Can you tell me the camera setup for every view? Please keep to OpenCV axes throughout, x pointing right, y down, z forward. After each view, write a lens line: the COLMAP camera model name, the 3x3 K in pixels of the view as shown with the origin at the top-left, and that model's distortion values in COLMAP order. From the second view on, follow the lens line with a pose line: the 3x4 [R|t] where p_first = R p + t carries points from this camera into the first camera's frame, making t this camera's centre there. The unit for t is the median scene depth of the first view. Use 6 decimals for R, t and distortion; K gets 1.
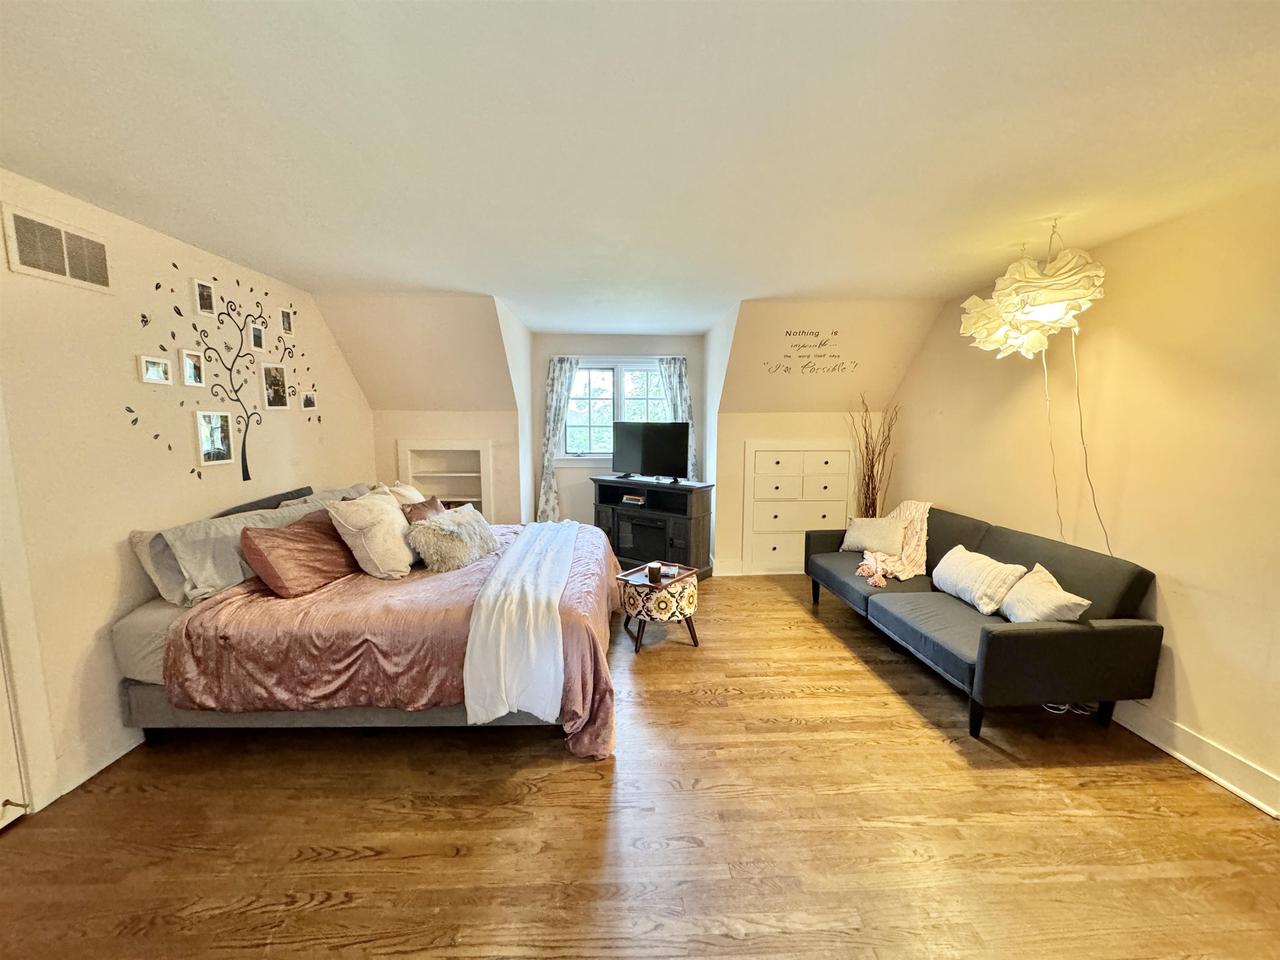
lens RADIAL K [[513.0, 0, 628.3], [0, 513.0, 480.4], [0, 0, 1]] dist [-0.002099, -0.000854]
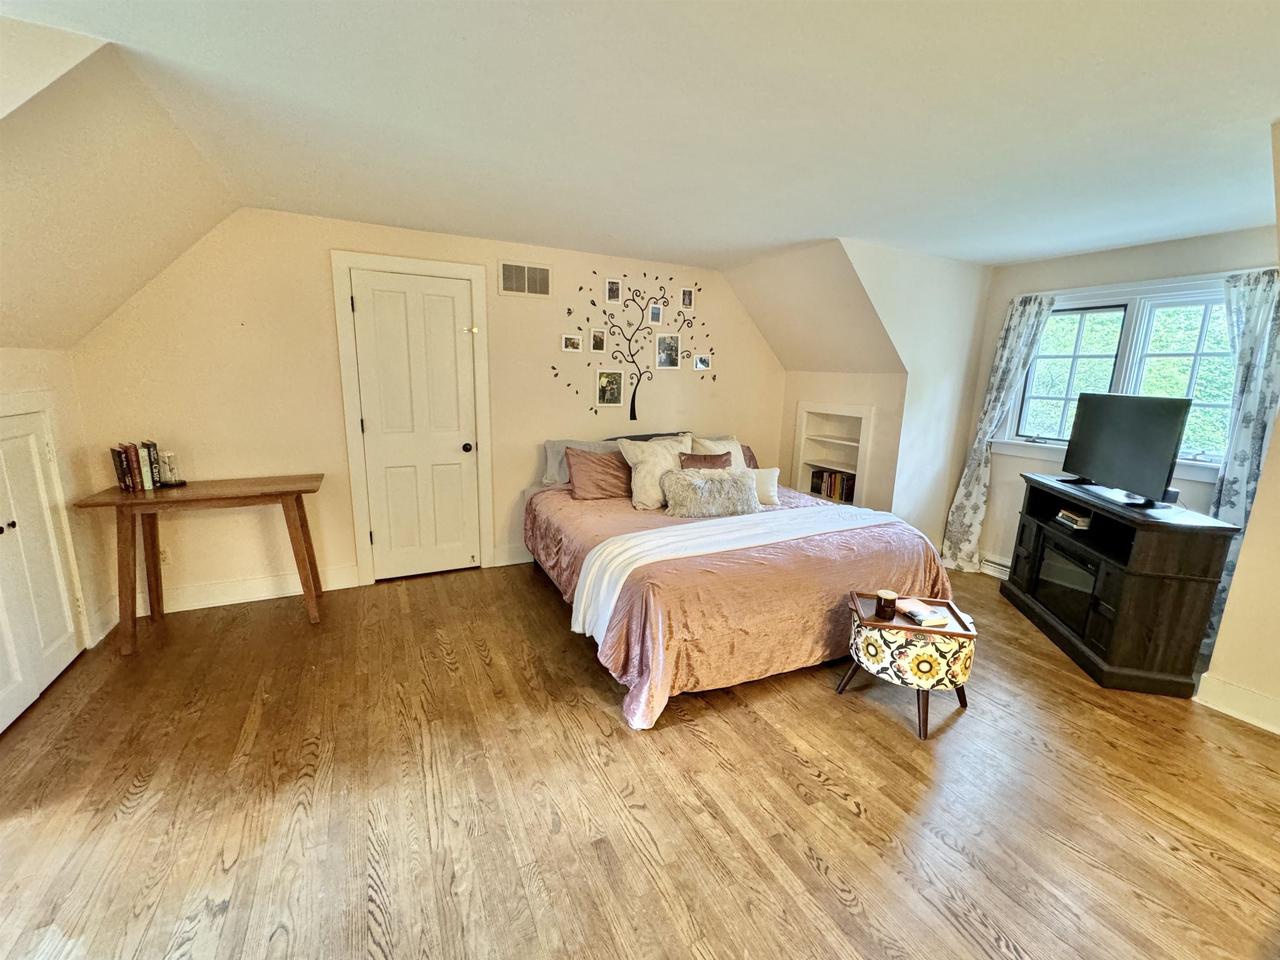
lens RADIAL K [[513.0, 0, 629.4], [0, 513.0, 478.6], [0, 0, 1]] dist [-0.002099, -0.000854]
pose [[0.418979, 0.191945, -0.887476, 0.509079], [-0.134019, 0.979768, 0.148636, -0.048601], [0.898051, 0.056664, 0.436226, 0.376810]]
